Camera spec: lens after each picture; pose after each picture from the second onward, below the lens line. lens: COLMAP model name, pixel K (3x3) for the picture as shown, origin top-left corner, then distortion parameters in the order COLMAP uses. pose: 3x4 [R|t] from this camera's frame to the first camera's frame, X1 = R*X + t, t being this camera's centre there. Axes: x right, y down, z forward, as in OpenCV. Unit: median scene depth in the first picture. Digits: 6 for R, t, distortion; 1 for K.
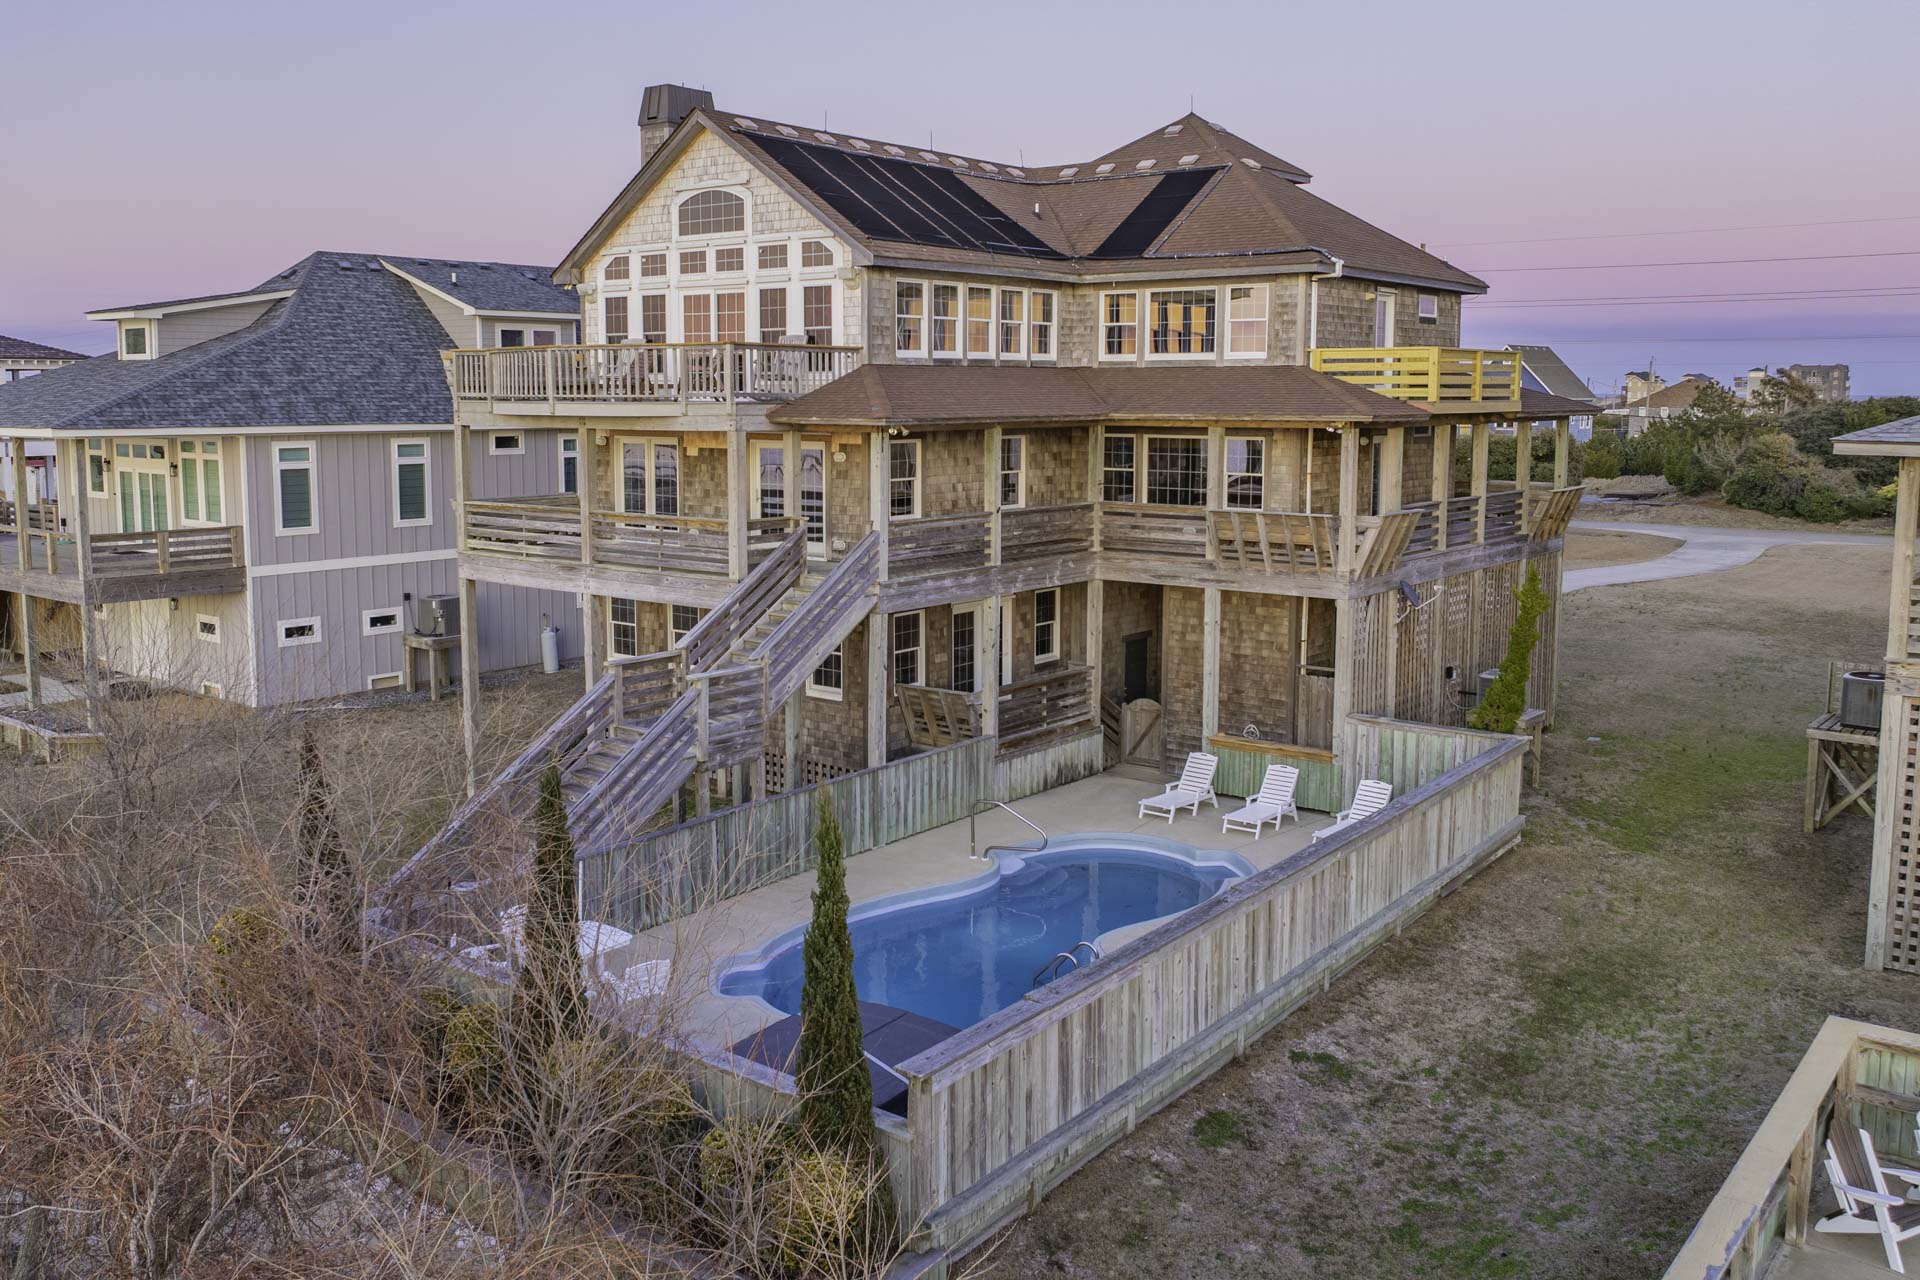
lens RADIAL K [[1396.8, 0, 963.9], [0, 1396.8, 561.5], [0, 0, 1]] dist [0.000226, -0.001207]
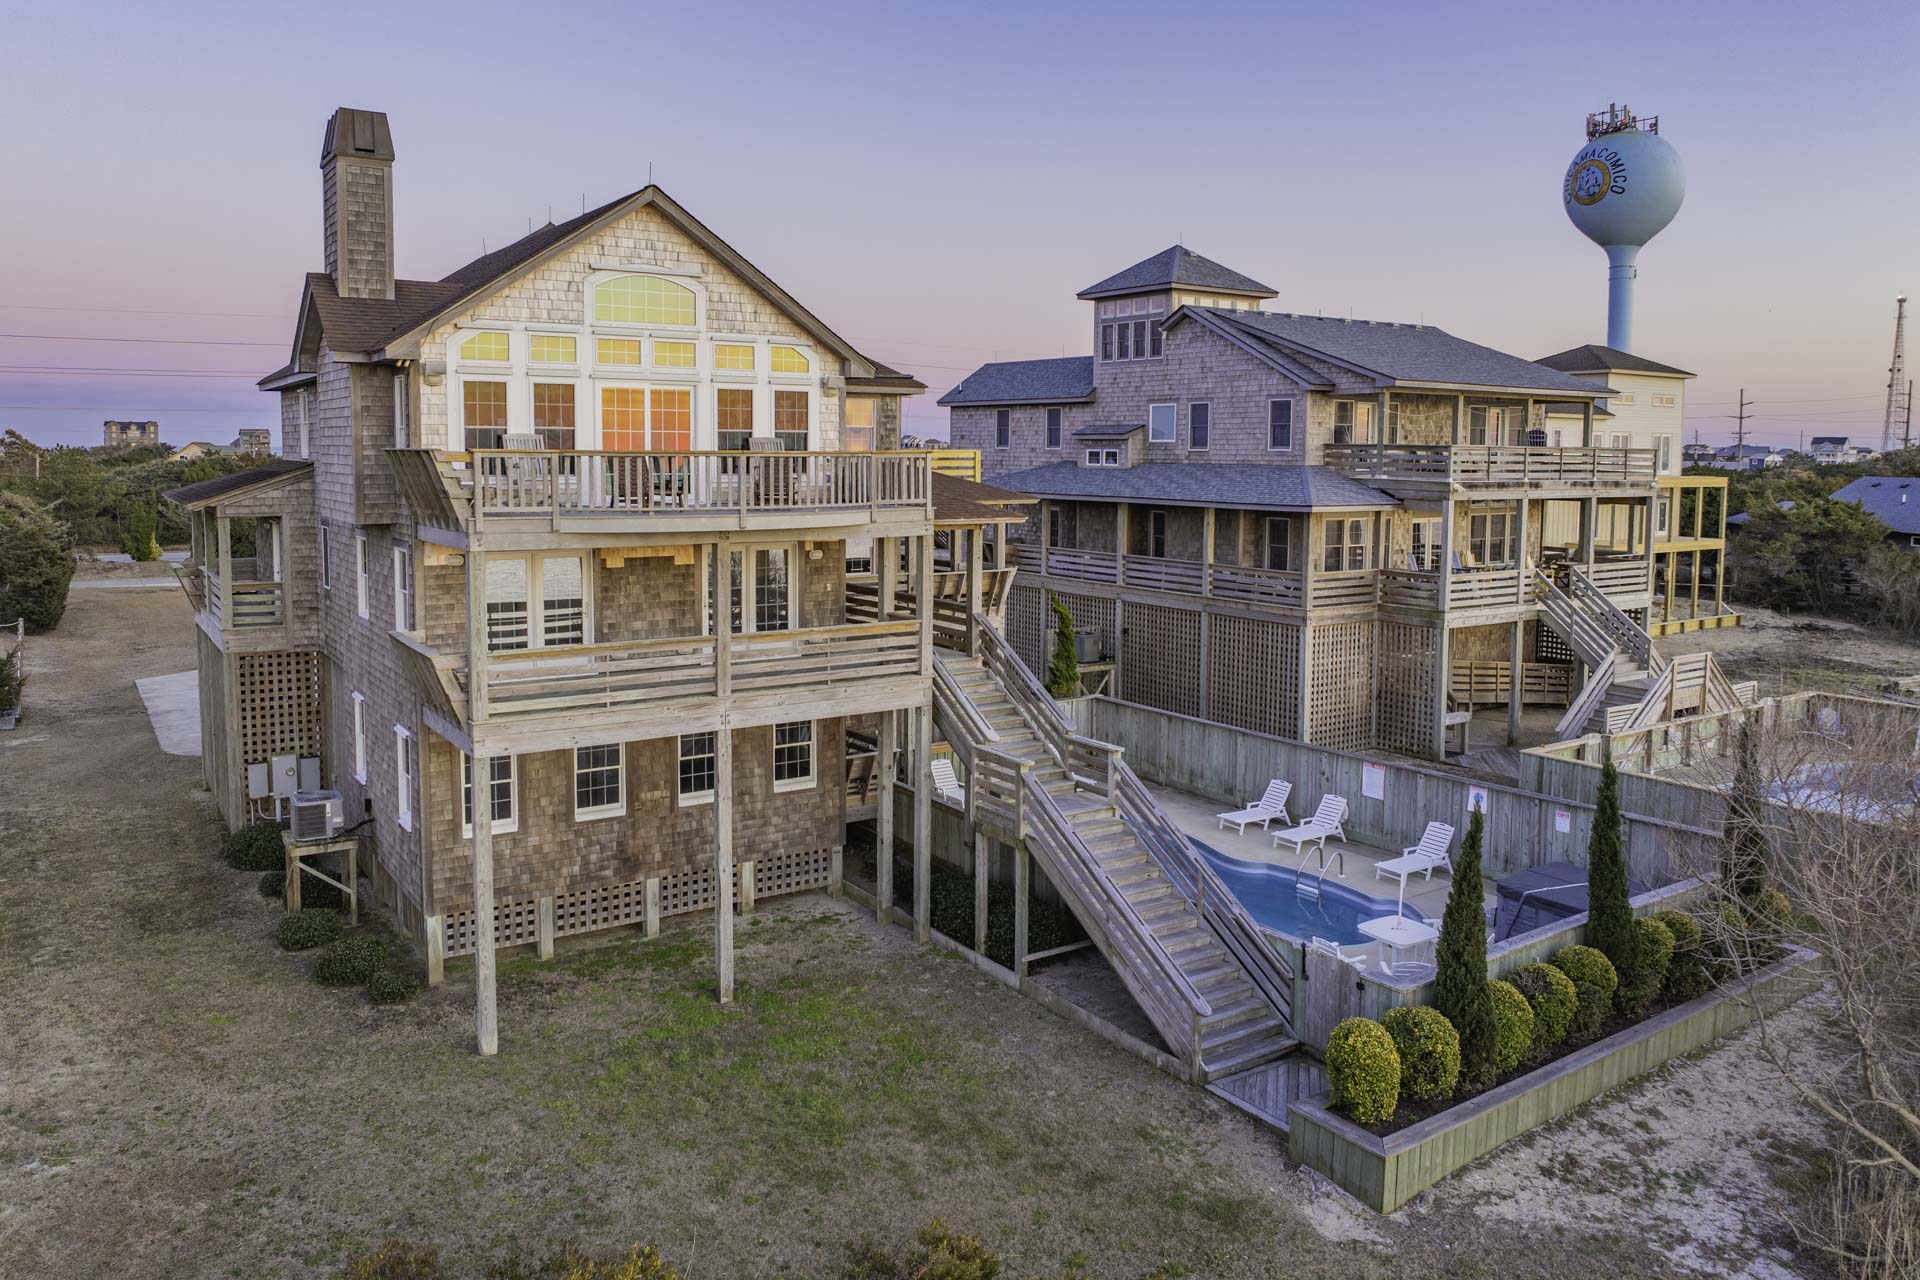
lens RADIAL K [[1396.8, 0, 963.9], [0, 1396.8, 561.5], [0, 0, 1]] dist [0.000226, -0.001207]
pose [[0.325246, -0.080452, 0.942201, -1.010301], [0.107168, 0.993091, 0.047803, -0.104054], [-0.939537, 0.085426, 0.331621, 0.530338]]
